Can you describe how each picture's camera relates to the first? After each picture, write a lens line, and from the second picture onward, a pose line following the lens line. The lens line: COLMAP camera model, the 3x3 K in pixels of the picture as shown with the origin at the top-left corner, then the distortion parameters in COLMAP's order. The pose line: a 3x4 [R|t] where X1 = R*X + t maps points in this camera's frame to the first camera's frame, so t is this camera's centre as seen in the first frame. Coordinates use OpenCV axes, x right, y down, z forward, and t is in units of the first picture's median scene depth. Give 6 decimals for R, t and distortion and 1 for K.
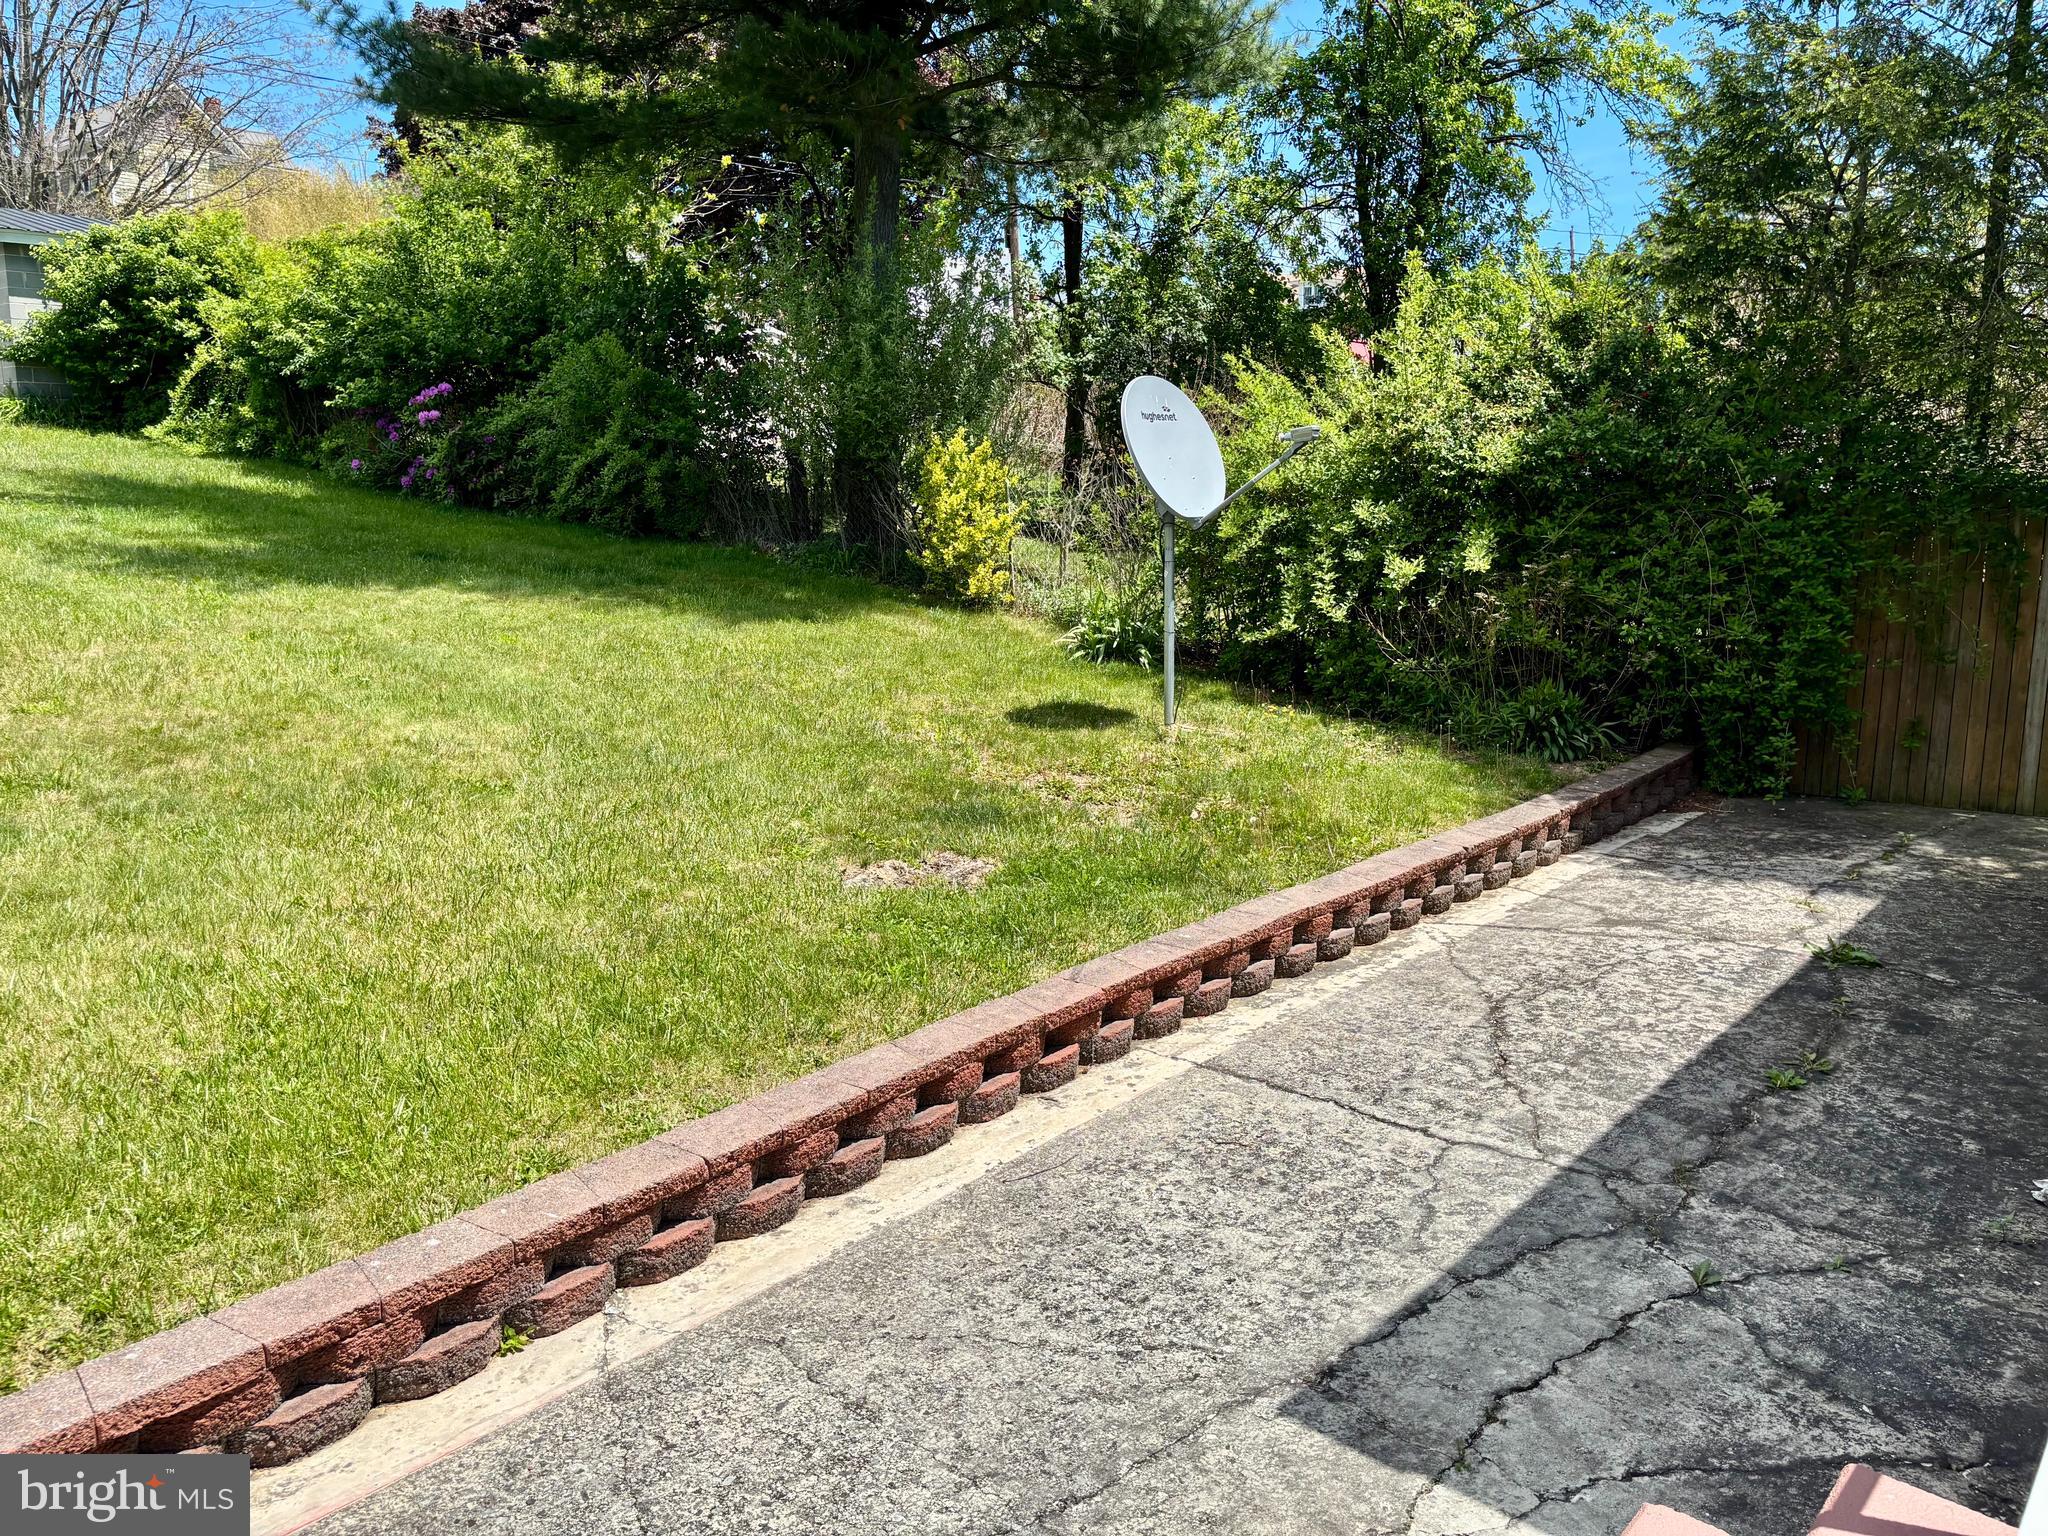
lens RADIAL K [[1559.9, 0, 1033.8], [0, 1559.9, 776.3], [0, 0, 1]] dist [0.059866, -0.069883]
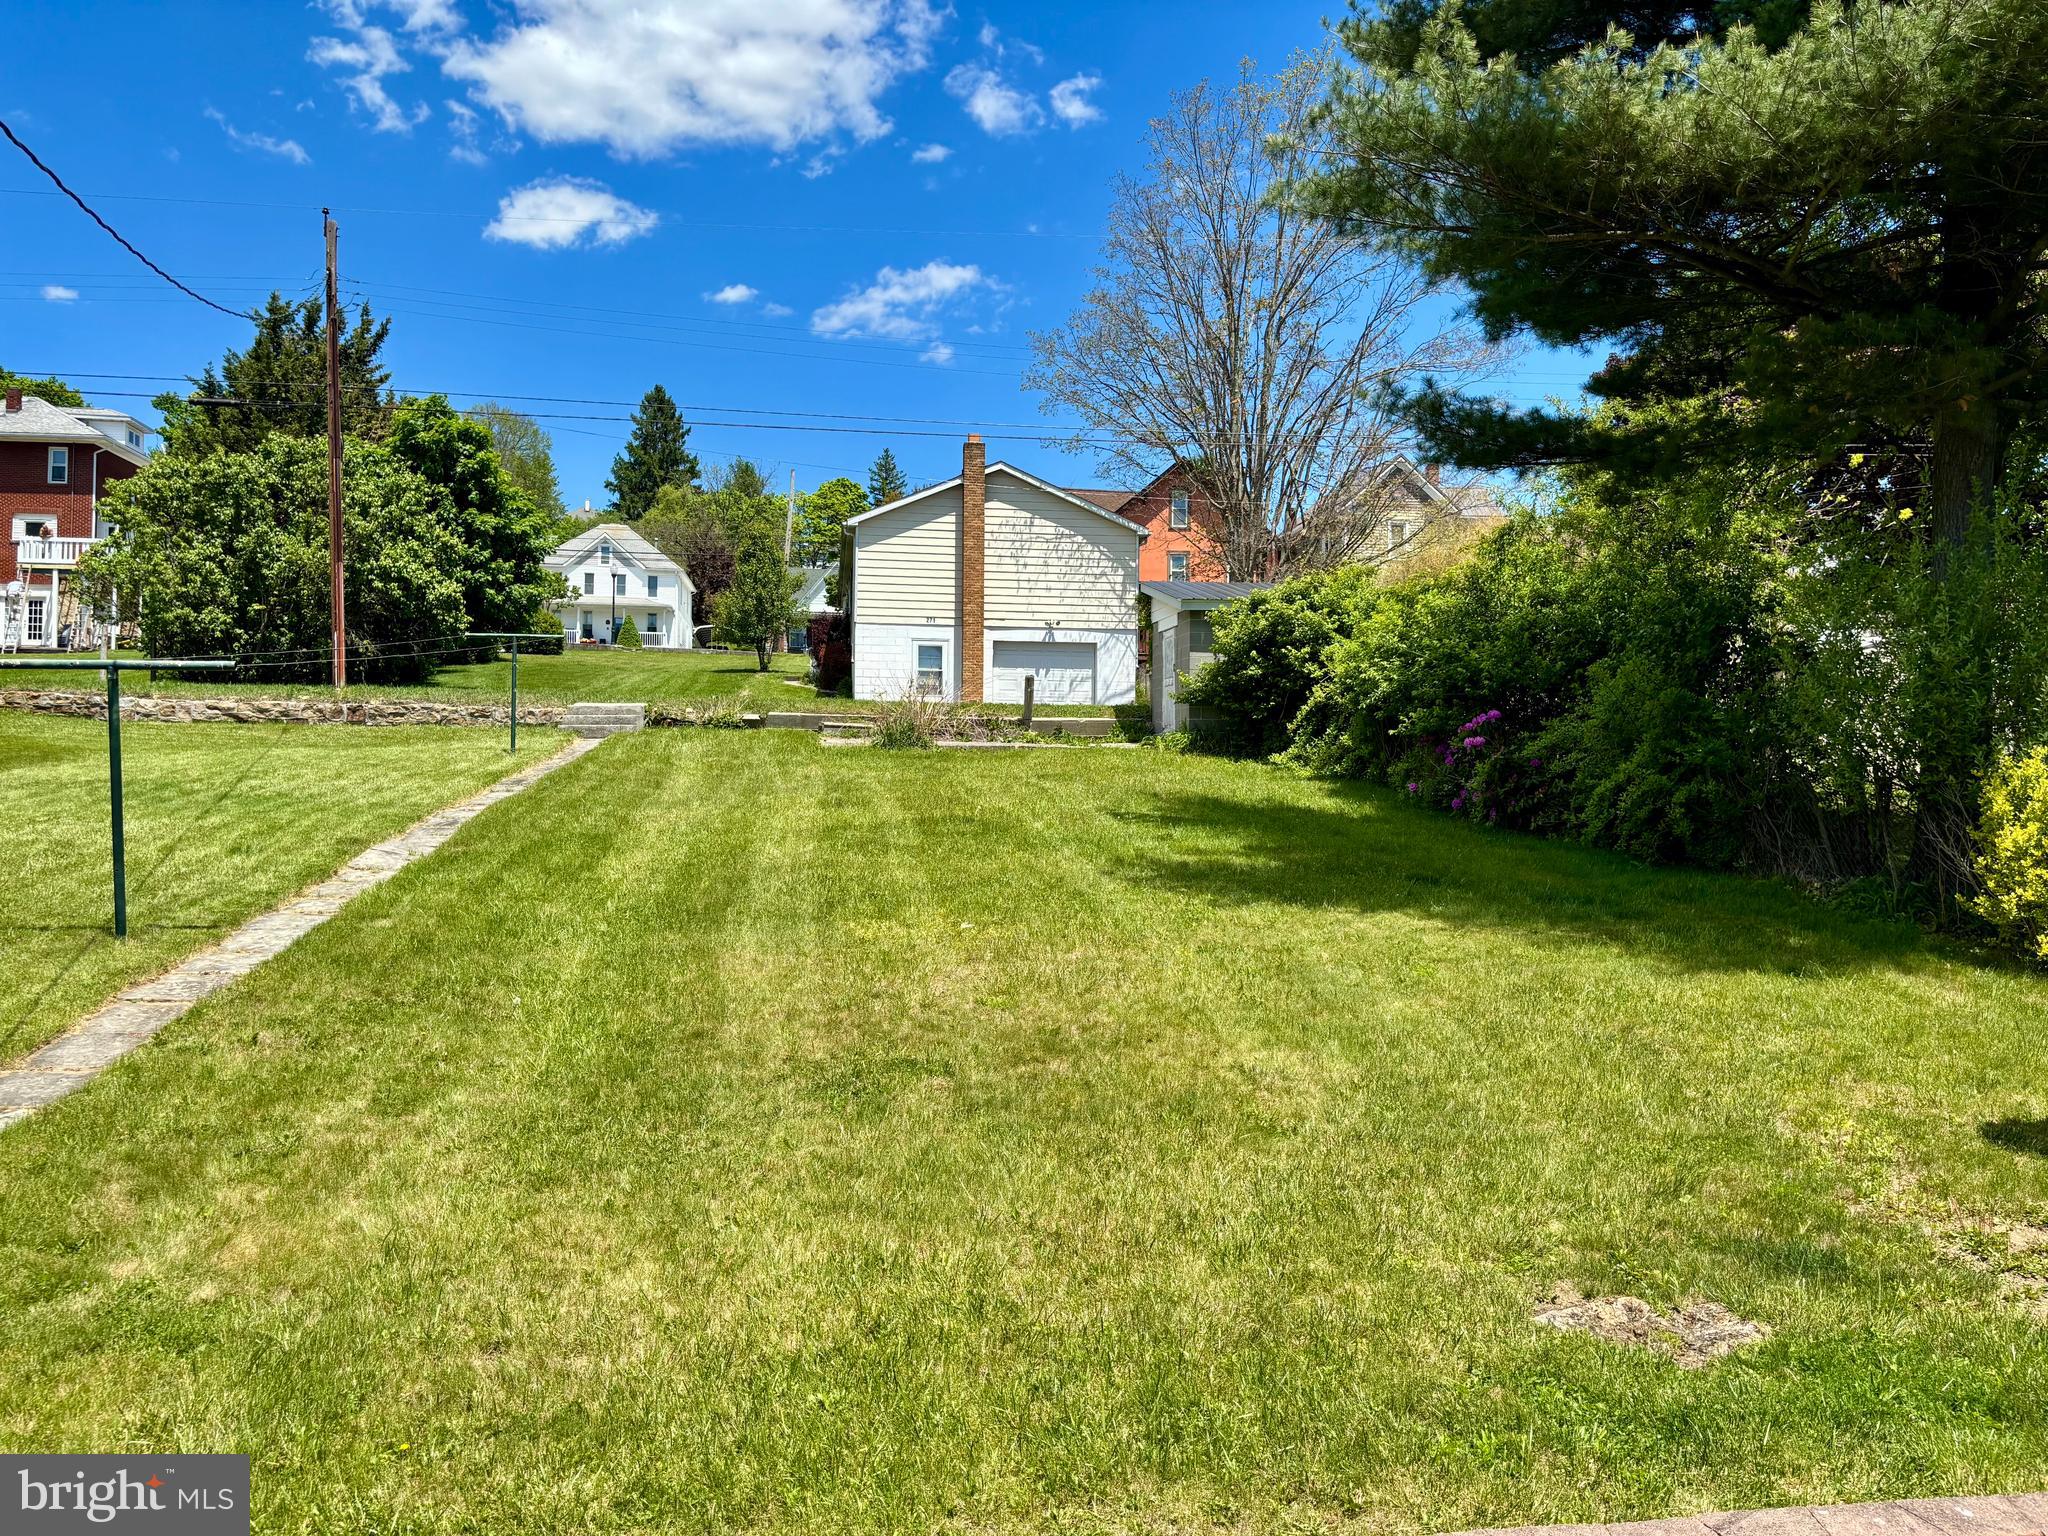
lens RADIAL K [[1559.9, 0, 1025.1], [0, 1559.9, 764.8], [0, 0, 1]] dist [0.059866, -0.069883]
pose [[0.735779, -0.008379, -0.677170, 0.097583], [-0.126441, 0.980641, -0.149520, -0.023048], [0.665313, 0.195636, 0.720476, 0.064475]]
